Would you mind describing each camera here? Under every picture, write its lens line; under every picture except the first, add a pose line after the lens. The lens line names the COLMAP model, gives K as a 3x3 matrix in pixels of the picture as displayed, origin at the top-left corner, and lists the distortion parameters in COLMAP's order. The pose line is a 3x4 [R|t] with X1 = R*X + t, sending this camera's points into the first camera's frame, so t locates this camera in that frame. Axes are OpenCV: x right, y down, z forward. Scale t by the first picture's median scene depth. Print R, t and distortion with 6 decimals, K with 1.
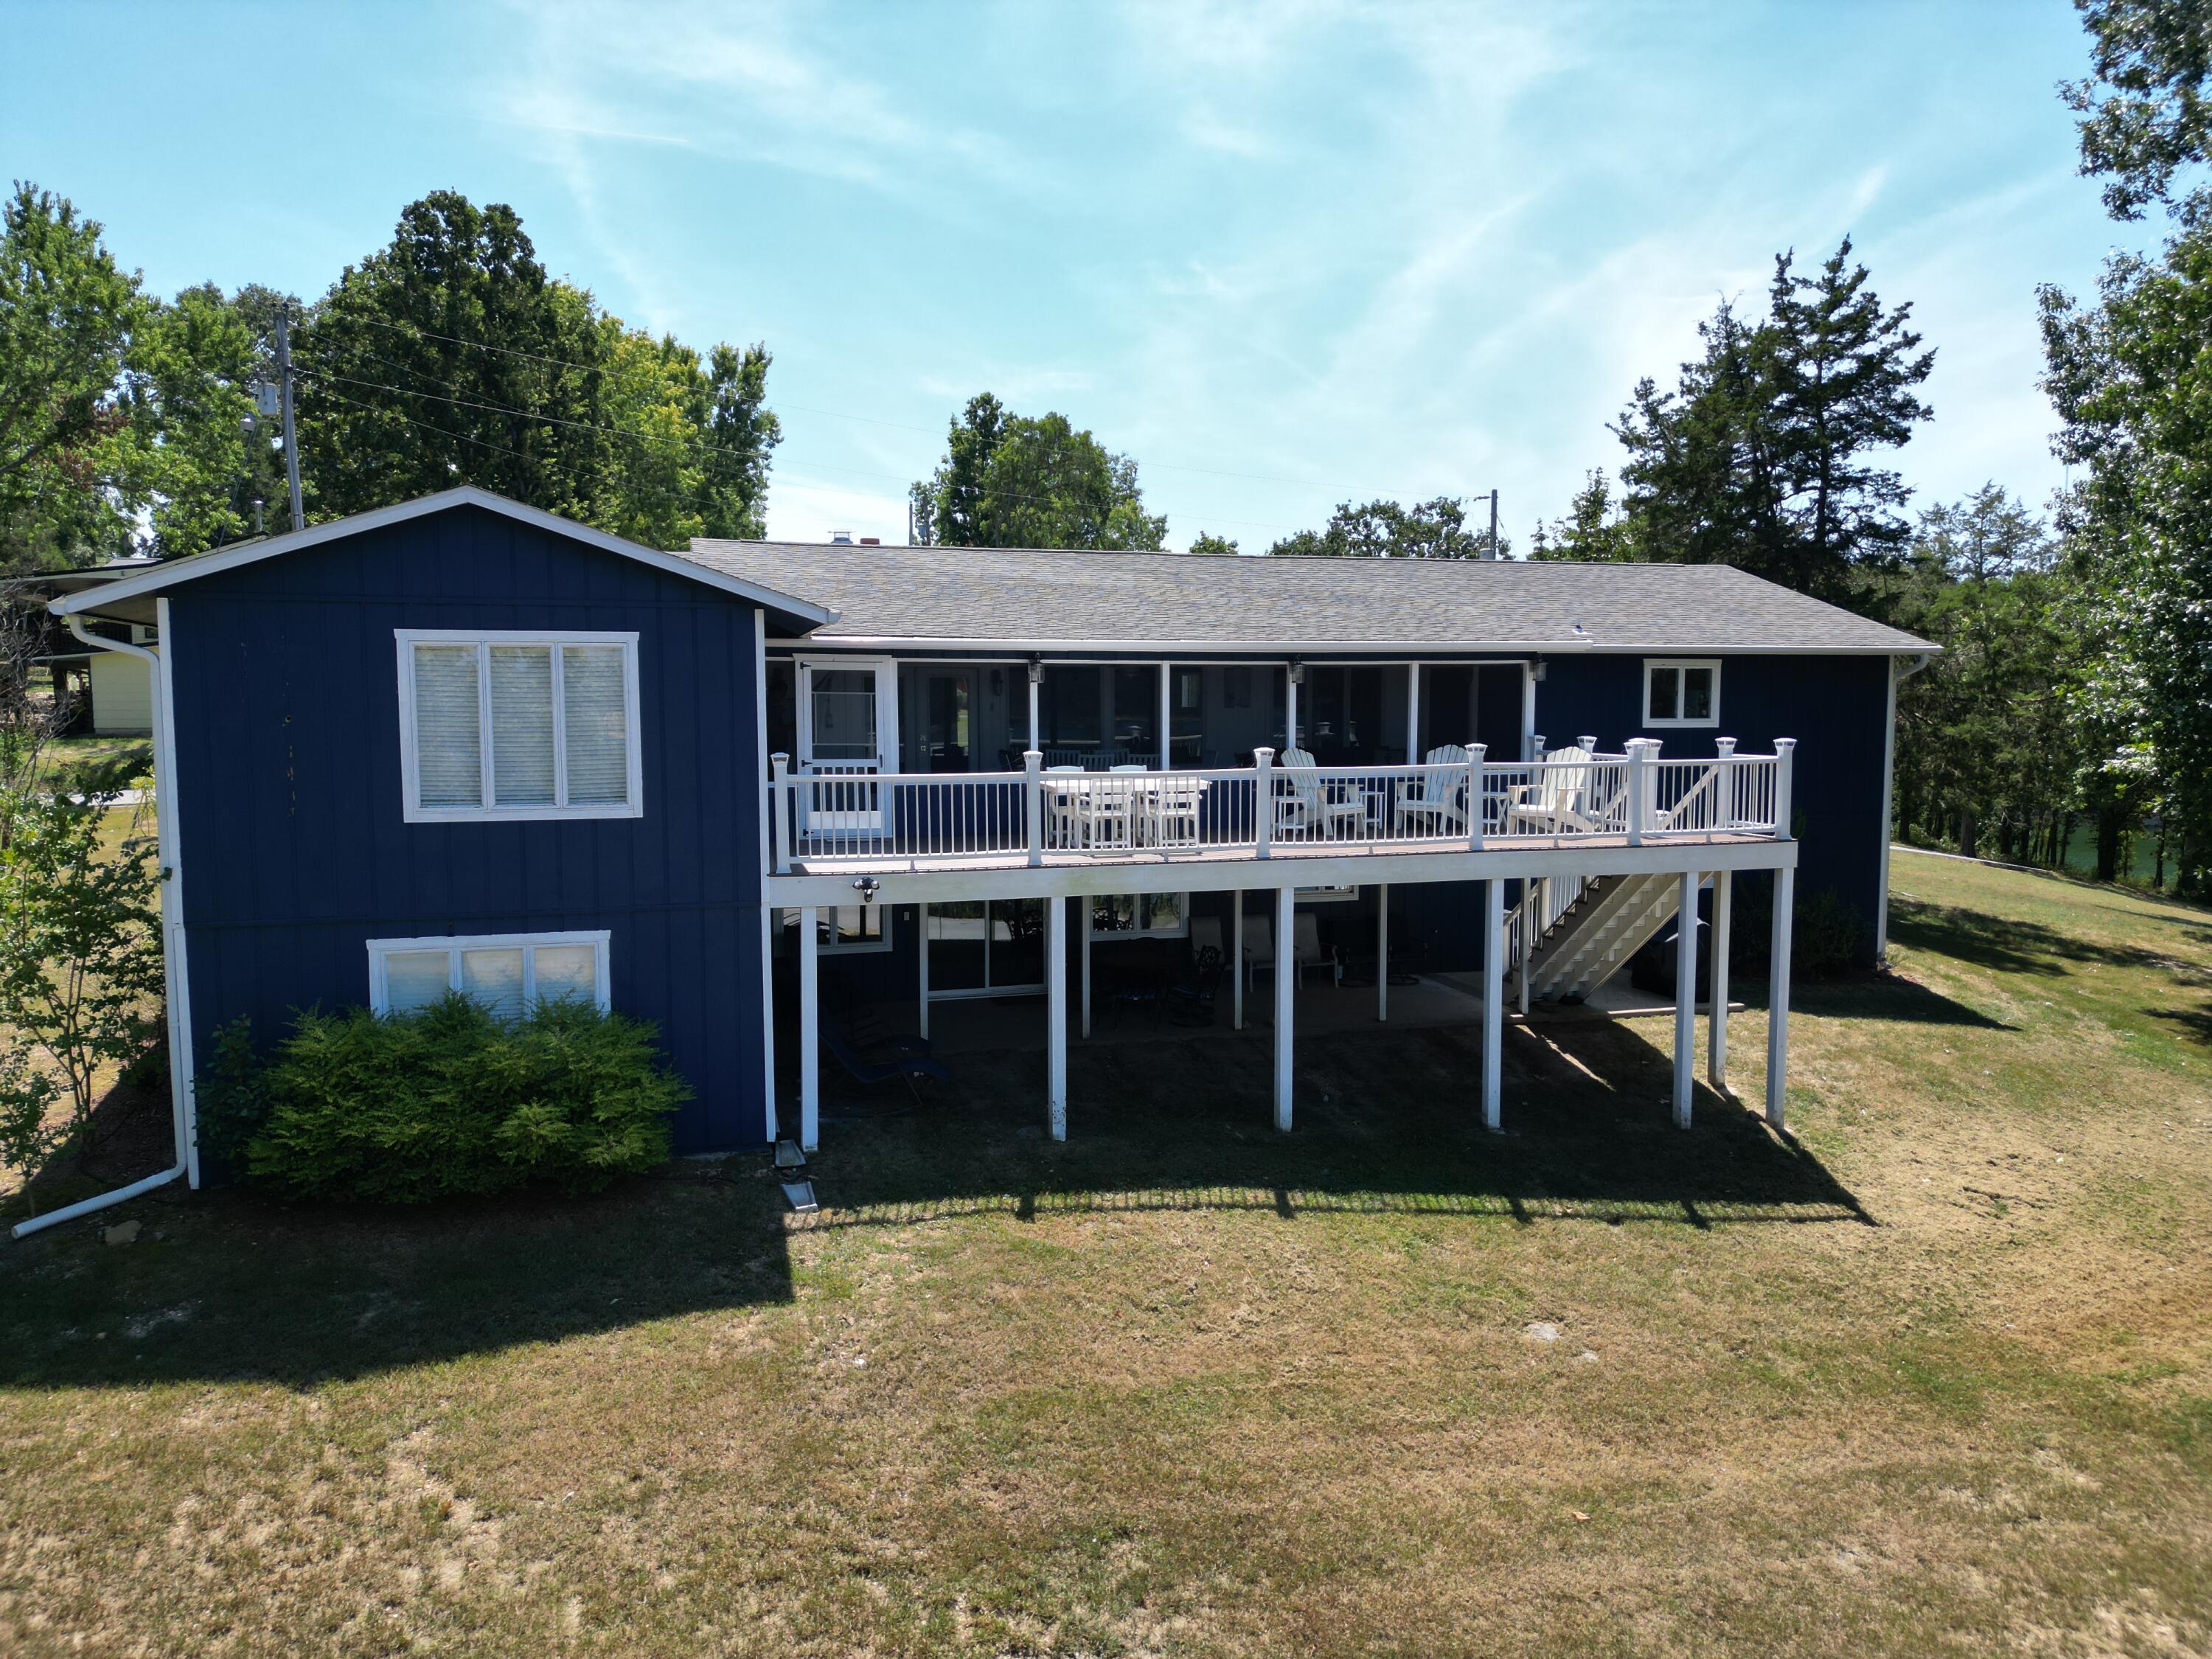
lens RADIAL K [[1600.9, 0, 1106.0], [0, 1600.9, 829.5], [0, 0, 1]] dist [0.087143, -0.068387]
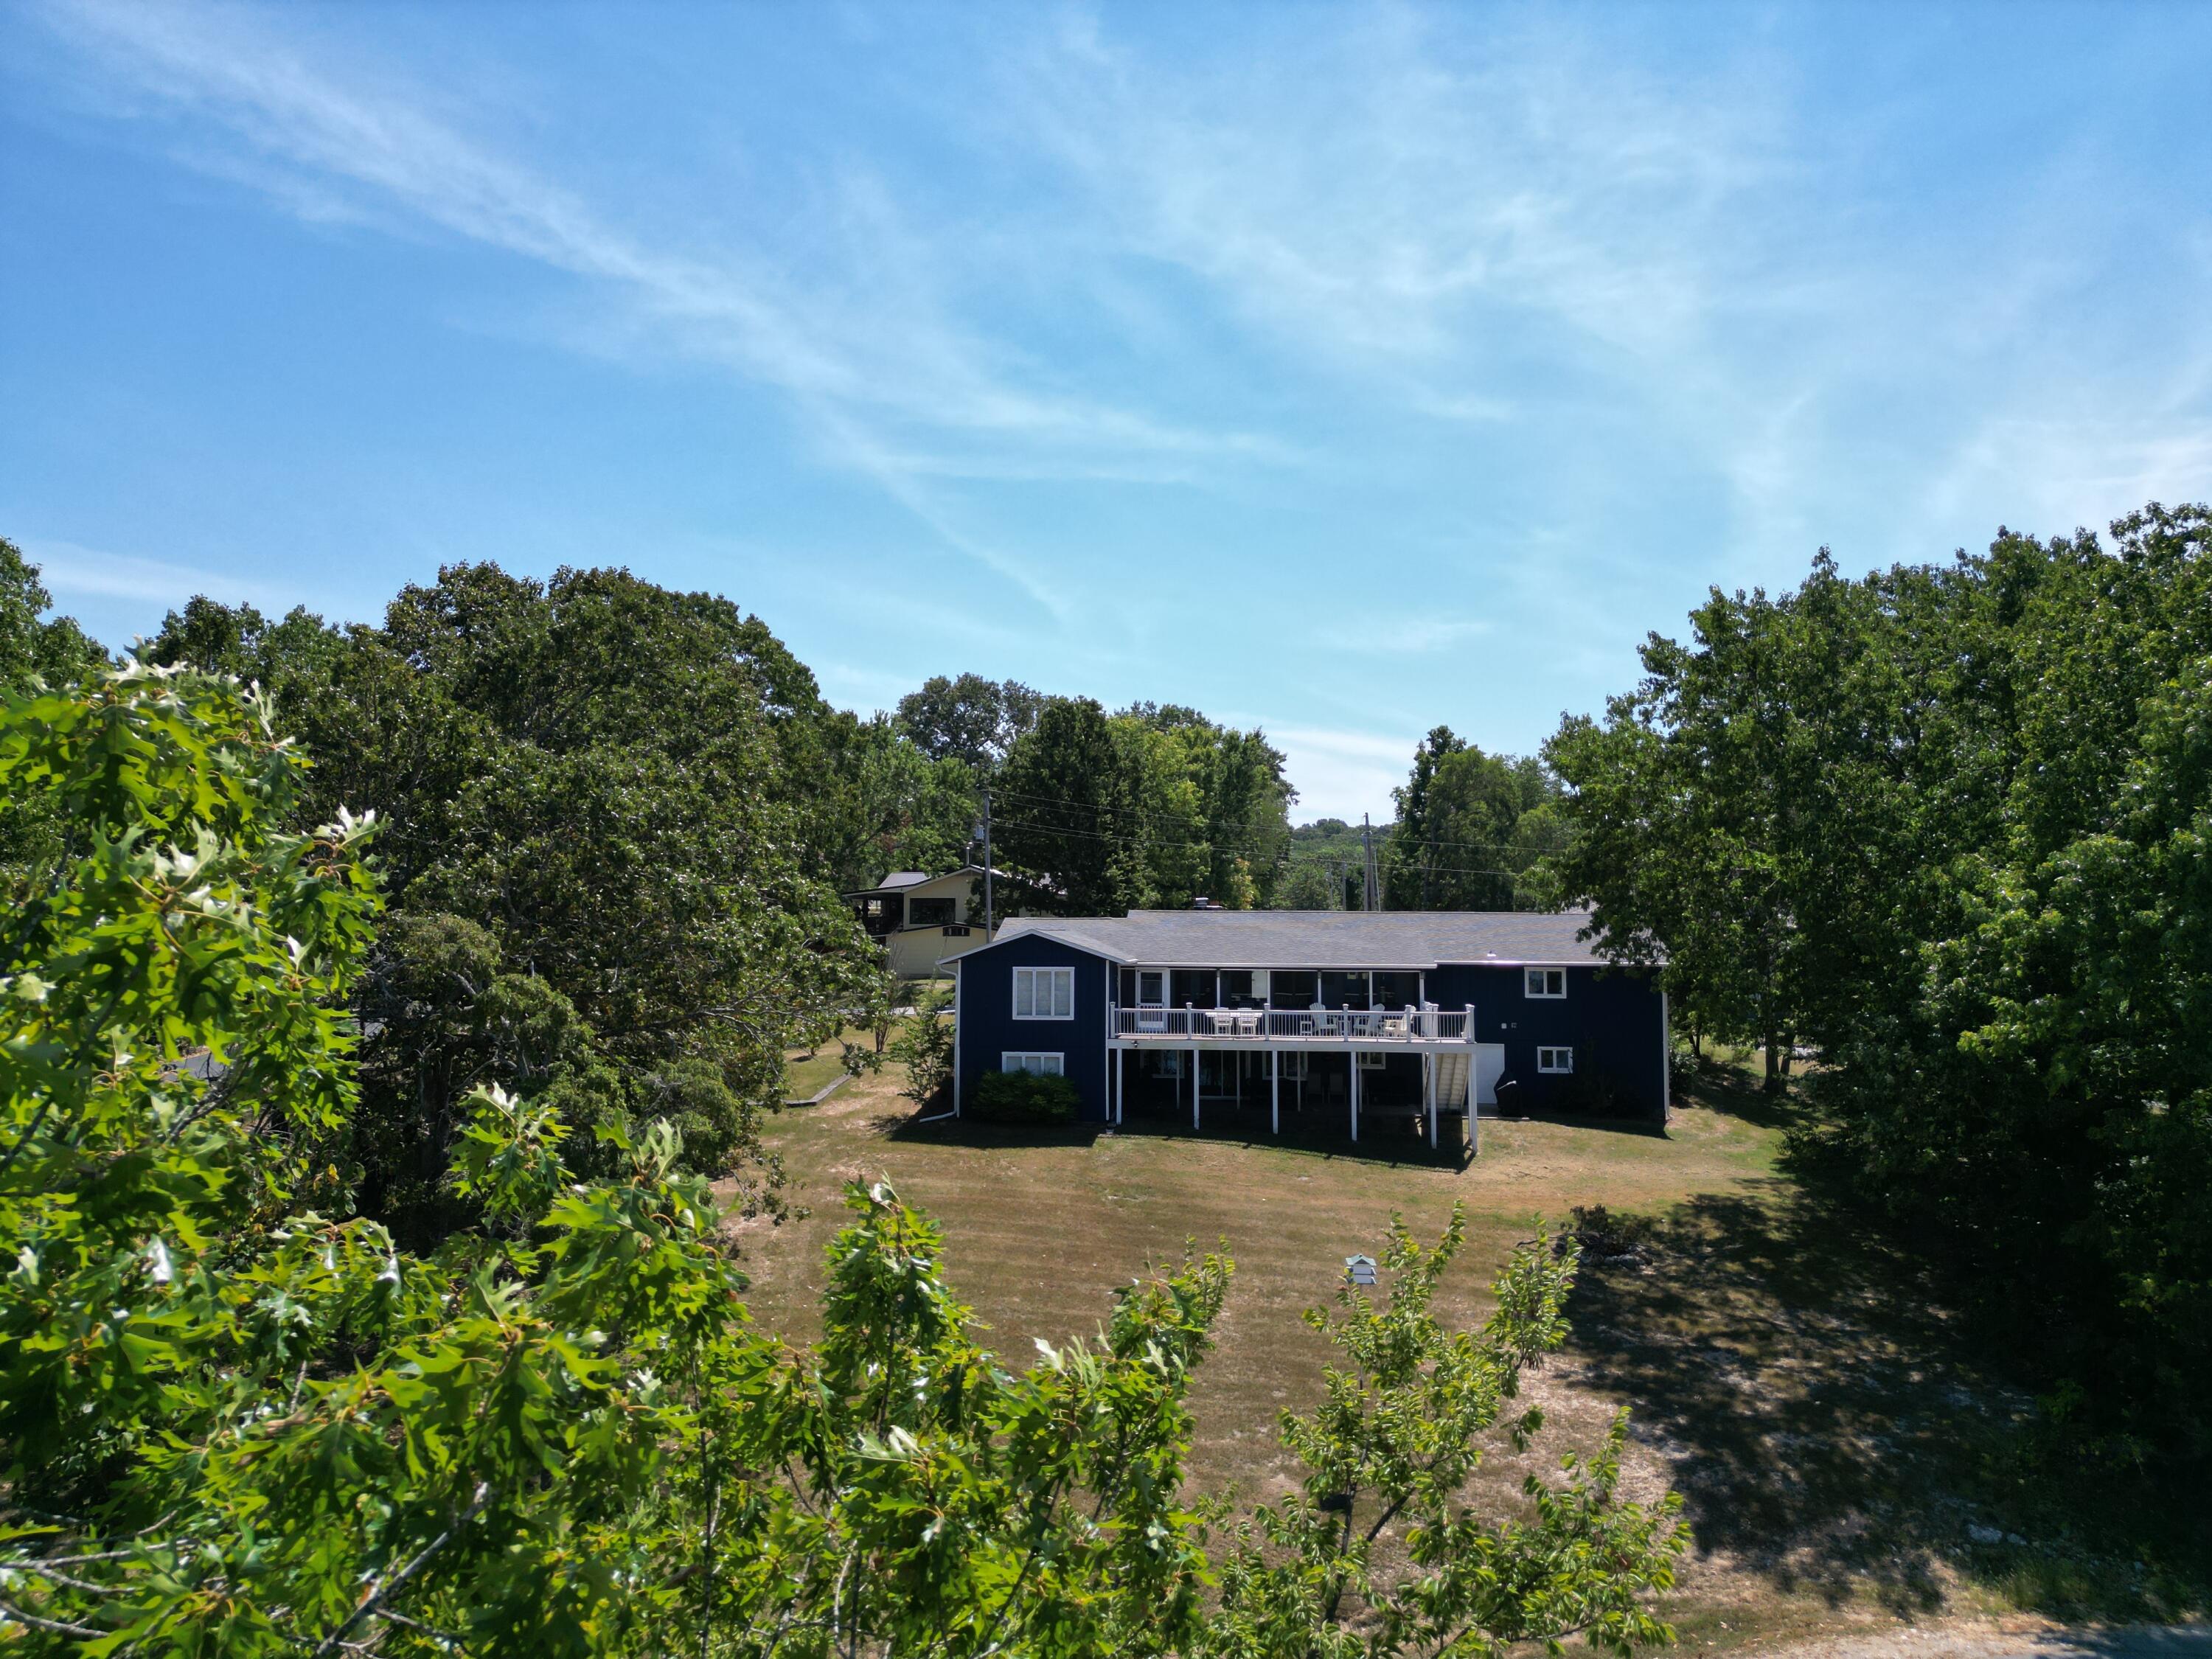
lens RADIAL K [[1600.9, 0, 1106.0], [0, 1600.9, 829.5], [0, 0, 1]] dist [0.087143, -0.068387]
pose [[0.929915, -0.014581, -0.367486, 0.837544], [-0.037844, 0.990116, -0.135047, 0.040135], [0.365823, 0.139489, 0.920172, -1.759412]]
